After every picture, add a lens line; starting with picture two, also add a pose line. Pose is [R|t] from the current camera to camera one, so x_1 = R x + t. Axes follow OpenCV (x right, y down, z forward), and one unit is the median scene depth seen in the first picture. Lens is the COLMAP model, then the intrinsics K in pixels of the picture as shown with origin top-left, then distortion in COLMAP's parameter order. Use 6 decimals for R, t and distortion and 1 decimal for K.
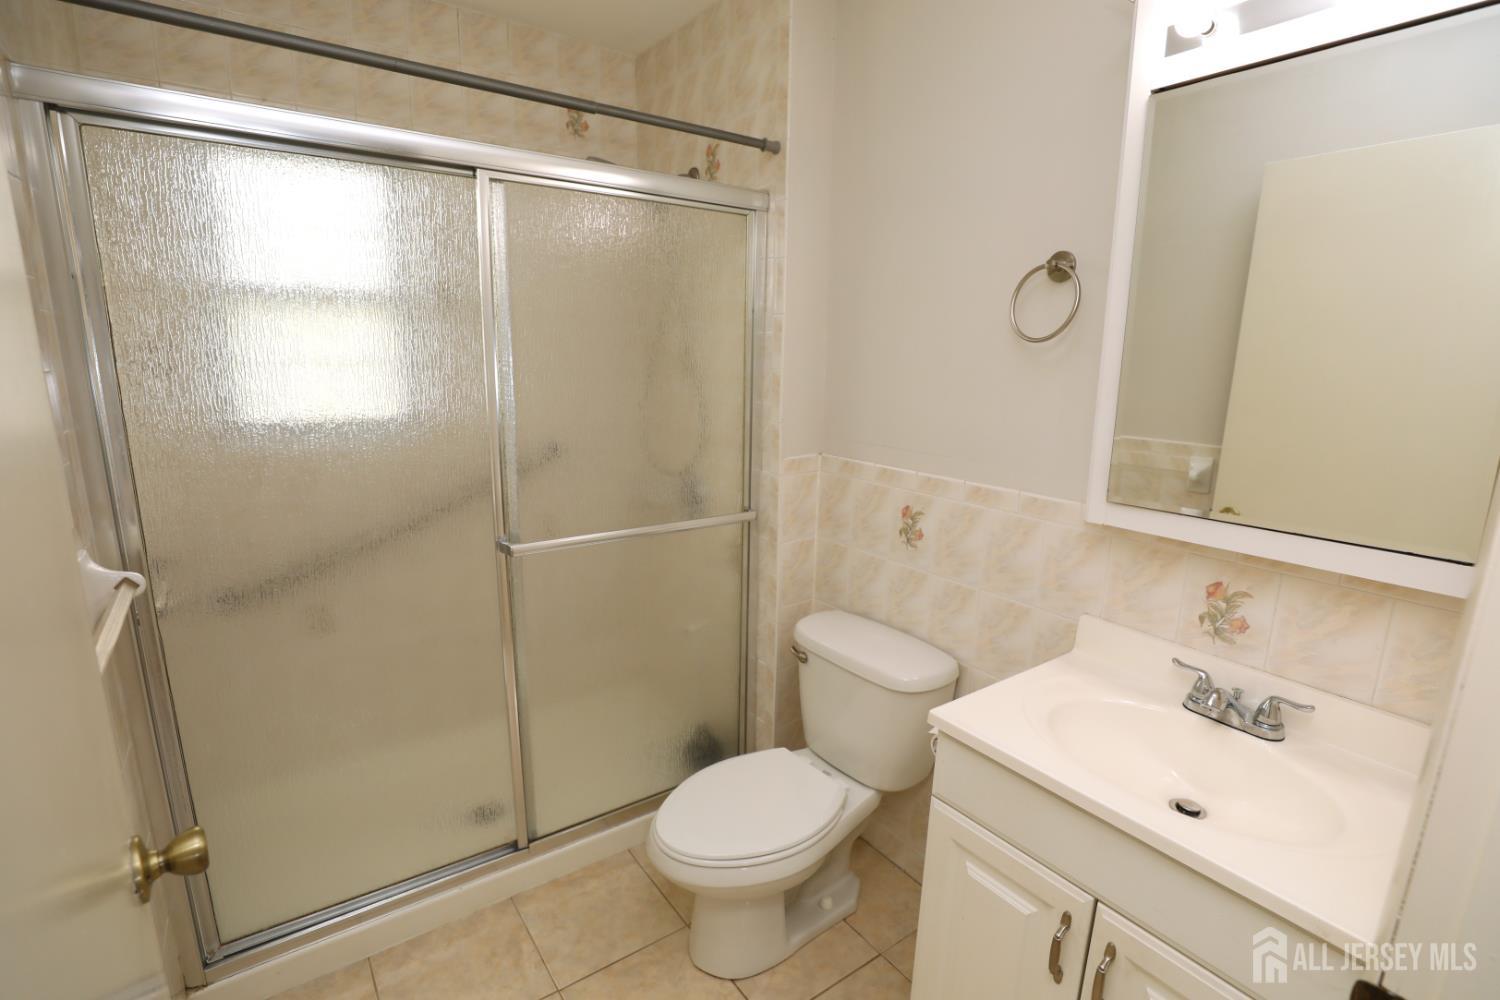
lens RADIAL K [[704.6, 0, 744.6], [0, 704.6, 506.9], [0, 0, 1]] dist [-0.033284, 0.001192]
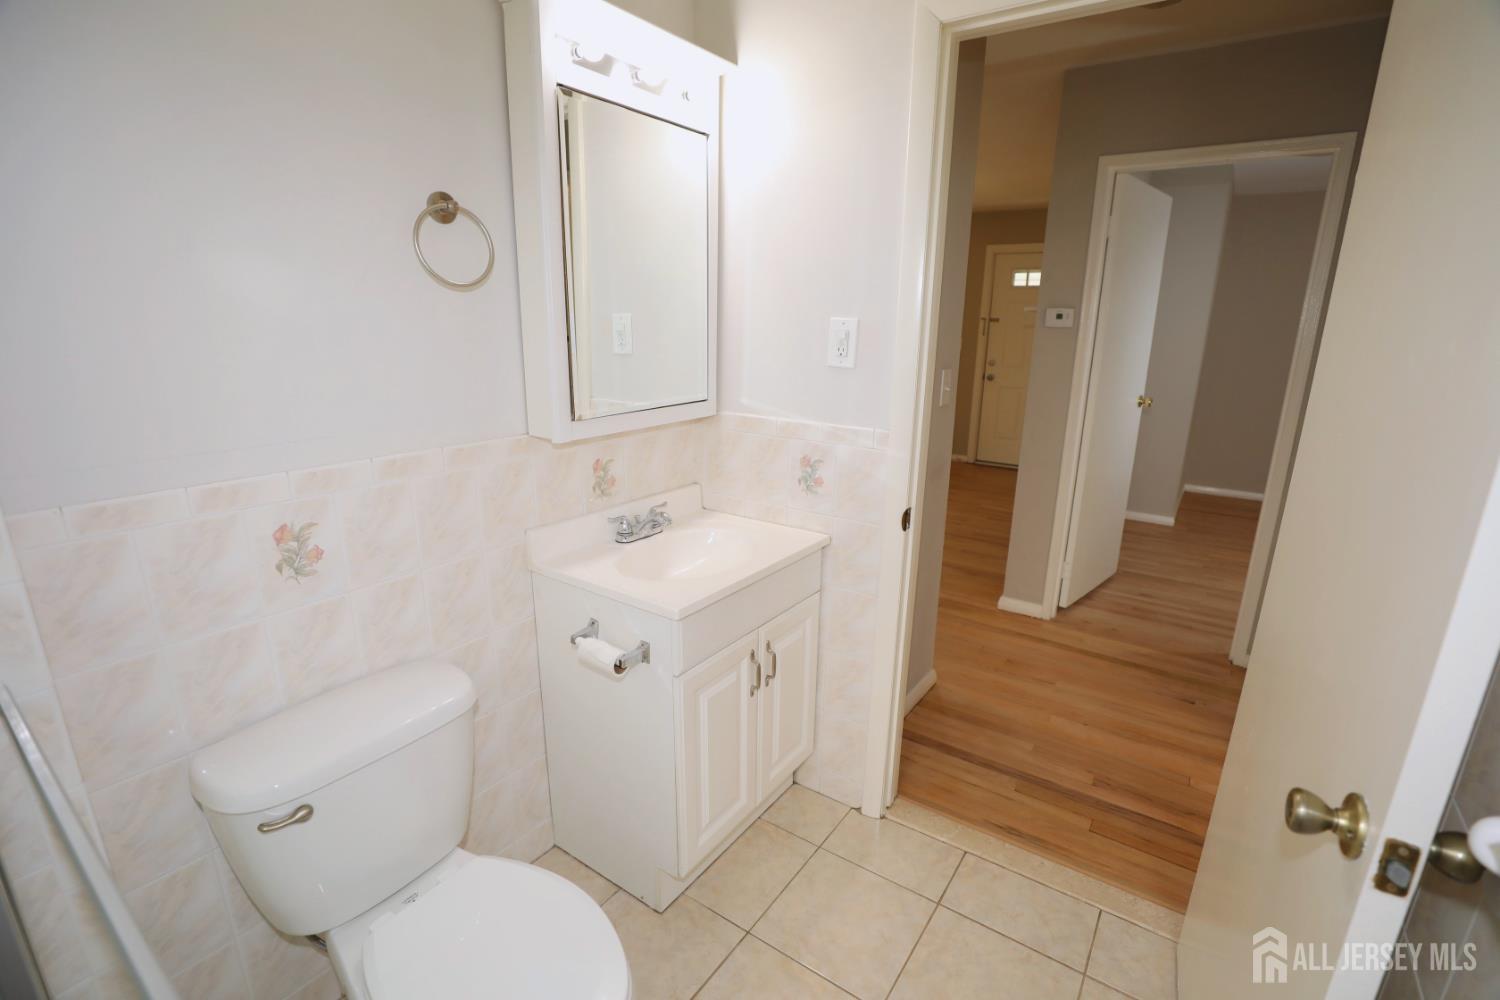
lens RADIAL K [[704.6, 0, 744.6], [0, 704.6, 506.9], [0, 0, 1]] dist [-0.033284, 0.001192]
pose [[-0.328574, -0.274380, 0.903745, -0.519636], [0.181360, 0.920736, 0.345475, -0.169445], [-0.926902, 0.277417, -0.252769, 0.748957]]
